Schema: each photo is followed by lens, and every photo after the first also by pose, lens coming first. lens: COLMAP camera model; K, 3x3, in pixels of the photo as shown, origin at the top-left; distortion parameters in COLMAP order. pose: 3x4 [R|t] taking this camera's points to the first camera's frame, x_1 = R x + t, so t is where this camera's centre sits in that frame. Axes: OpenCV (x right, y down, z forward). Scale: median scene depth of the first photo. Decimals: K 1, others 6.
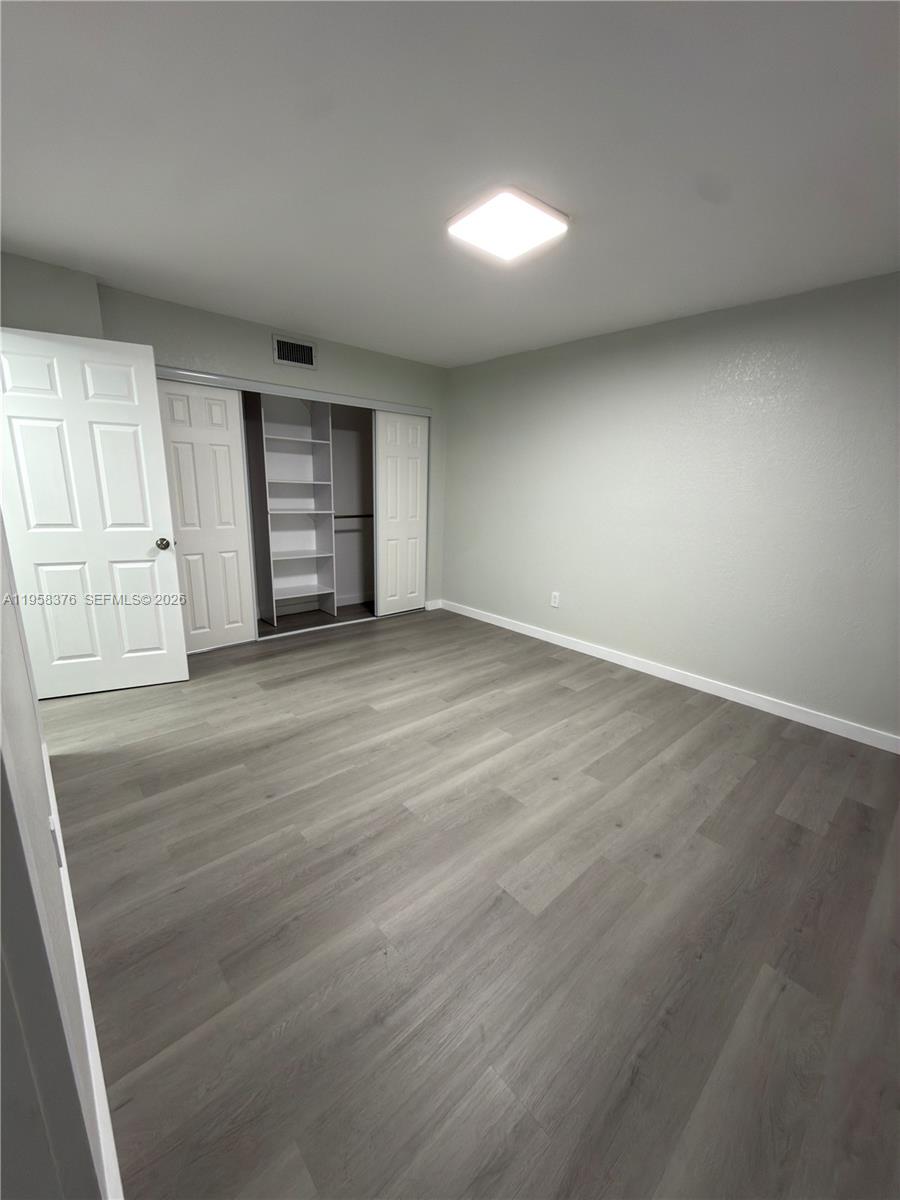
lens RADIAL K [[476.0, 0, 450.0], [0, 476.0, 600.0], [0, 0, 1]] dist [0.000581, -0.000089]
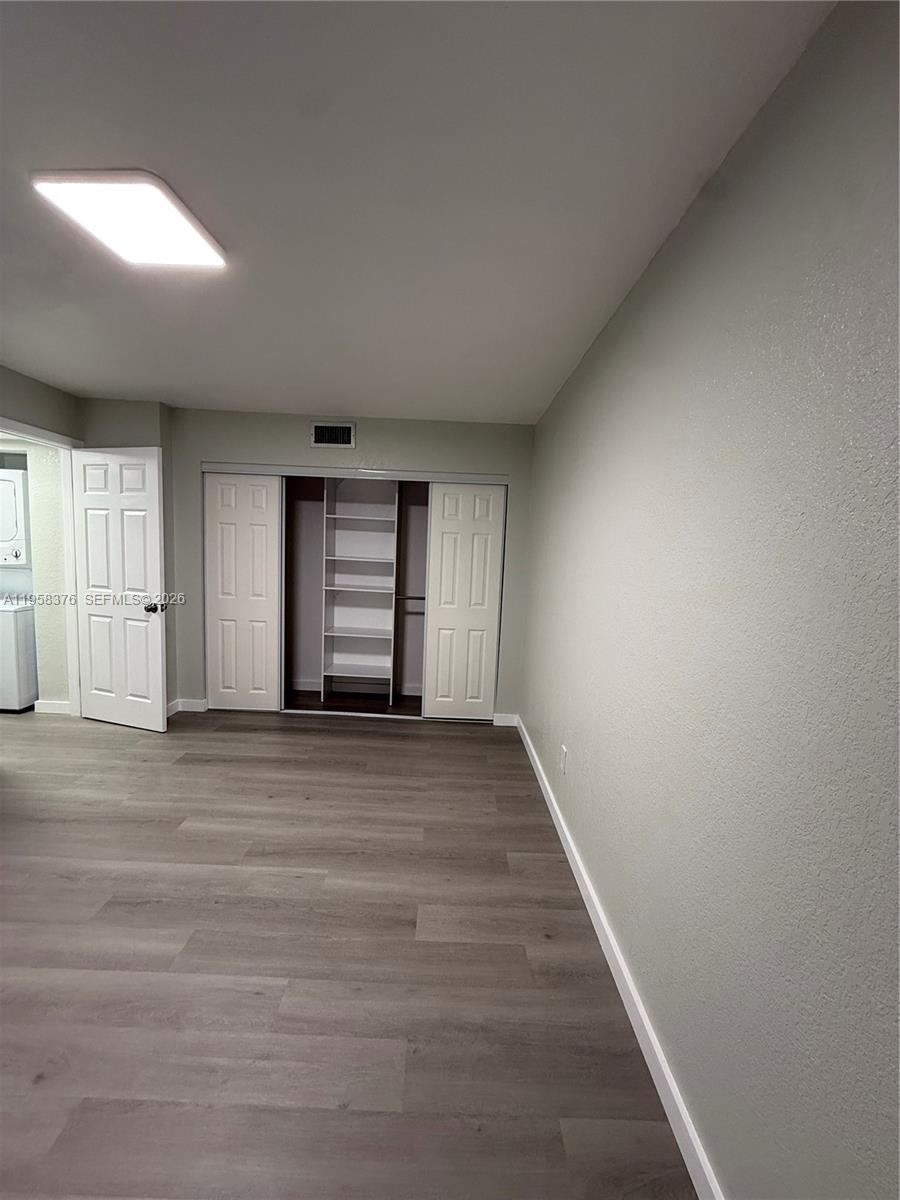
lens RADIAL K [[475.5, 0, 448.1], [0, 475.5, 596.7], [0, 0, 1]] dist [0.000652, -0.000184]
pose [[0.741422, 0.068713, -0.667511, 0.694195], [-0.182452, 0.977911, -0.101989, -0.156319], [0.645759, 0.197406, 0.737582, 0.602161]]
